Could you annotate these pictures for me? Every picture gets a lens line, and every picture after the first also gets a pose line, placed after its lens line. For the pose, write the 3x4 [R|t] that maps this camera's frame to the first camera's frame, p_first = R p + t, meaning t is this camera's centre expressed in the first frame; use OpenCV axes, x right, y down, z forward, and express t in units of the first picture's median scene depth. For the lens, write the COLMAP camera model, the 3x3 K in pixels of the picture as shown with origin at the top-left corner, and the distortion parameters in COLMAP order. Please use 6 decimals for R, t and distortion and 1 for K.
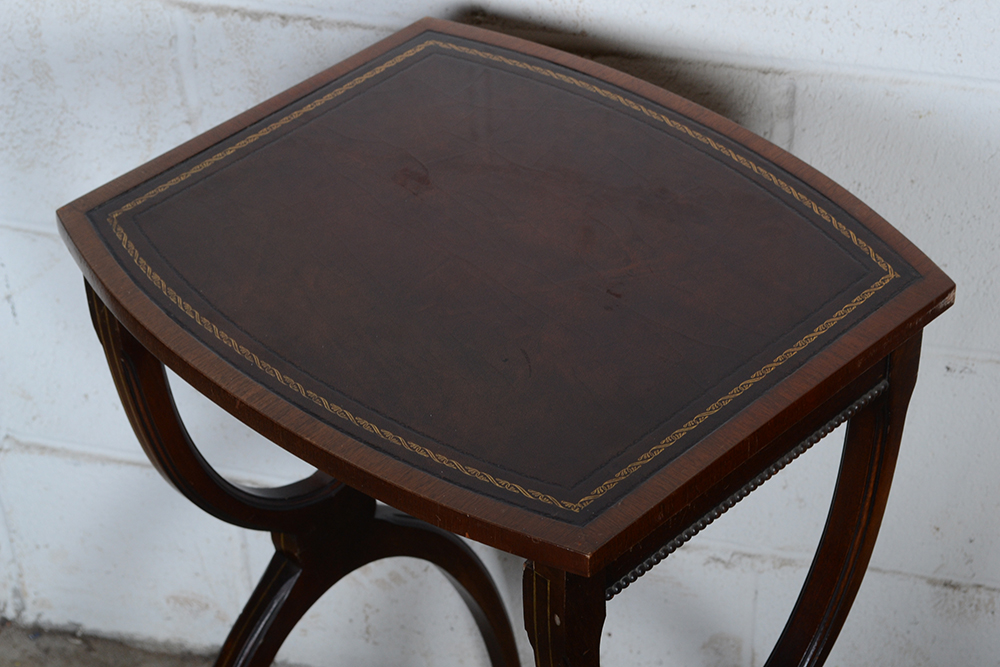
lens RADIAL K [[2235.7, 0, 508.8], [0, 2235.7, 342.0], [0, 0, 1]] dist [0.029563, 0.000000]
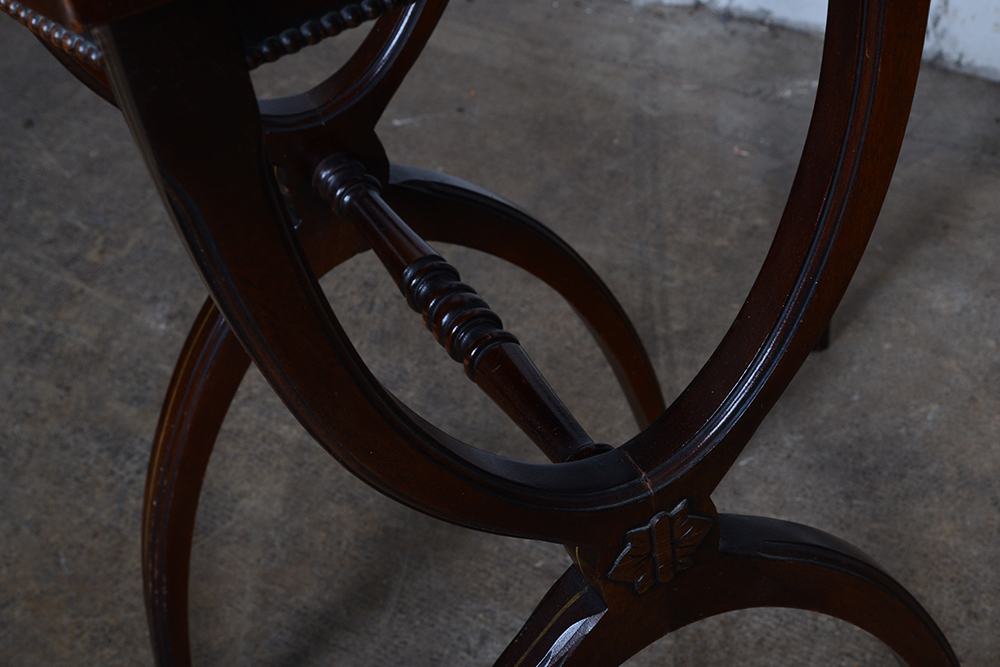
lens RADIAL K [[1744.1, 0, 518.0], [0, 1744.1, 344.4], [0, 0, 1]] dist [0.003570, 0.000000]
pose [[0.923661, 0.169632, -0.343621, -0.002902], [-0.131039, 0.982448, 0.132759, 0.233457], [0.360110, -0.077597, 0.929677, 0.285160]]
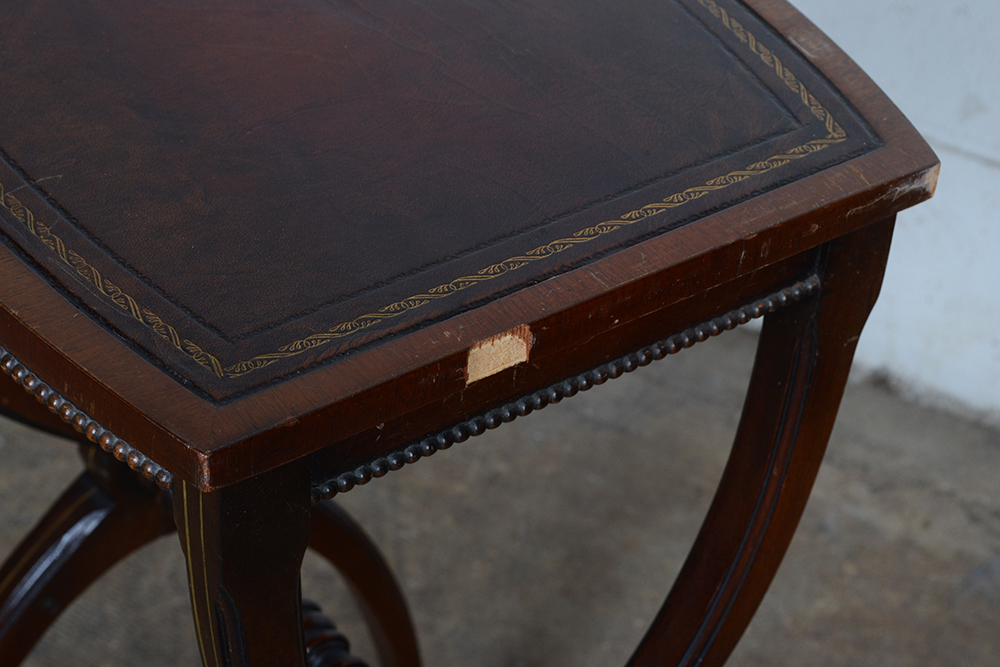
lens RADIAL K [[2235.7, 0, 498.2], [0, 2235.7, 332.6], [0, 0, 1]] dist [0.029563, 0.000000]
pose [[0.960929, 0.229528, -0.154703, -0.058689], [-0.227273, 0.973294, 0.032352, 0.180089], [0.157997, 0.004072, 0.987431, 0.133137]]
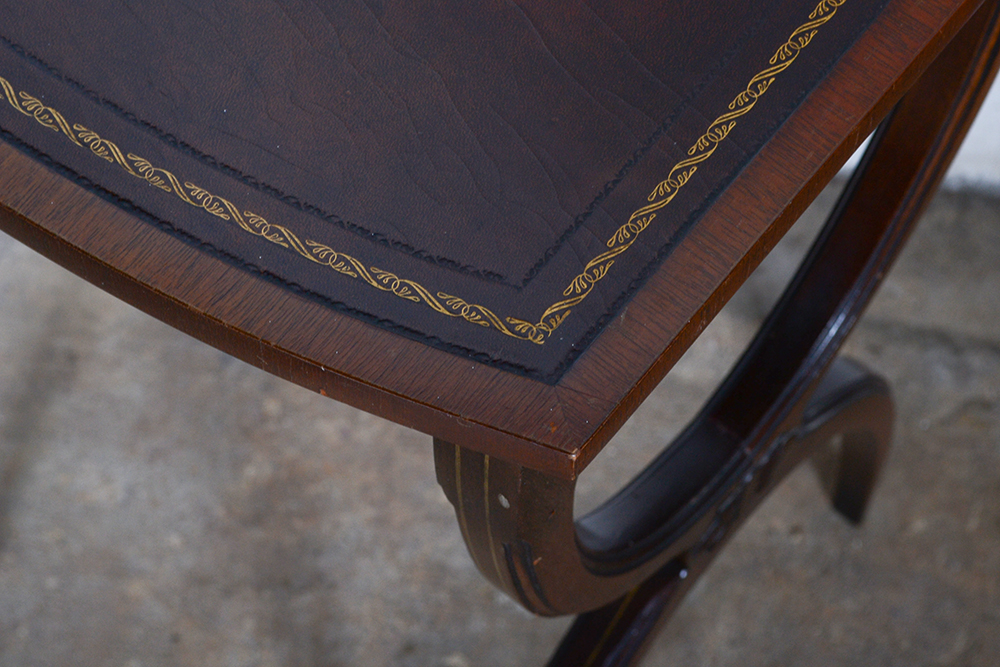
lens RADIAL K [[2235.7, 0, 502.2], [0, 2235.7, 334.6], [0, 0, 1]] dist [0.029563, 0.000000]
pose [[0.994511, -0.078618, 0.069048, -0.008629], [0.041593, 0.902552, 0.428568, -0.098341], [-0.096013, -0.423343, 0.900867, 0.385306]]
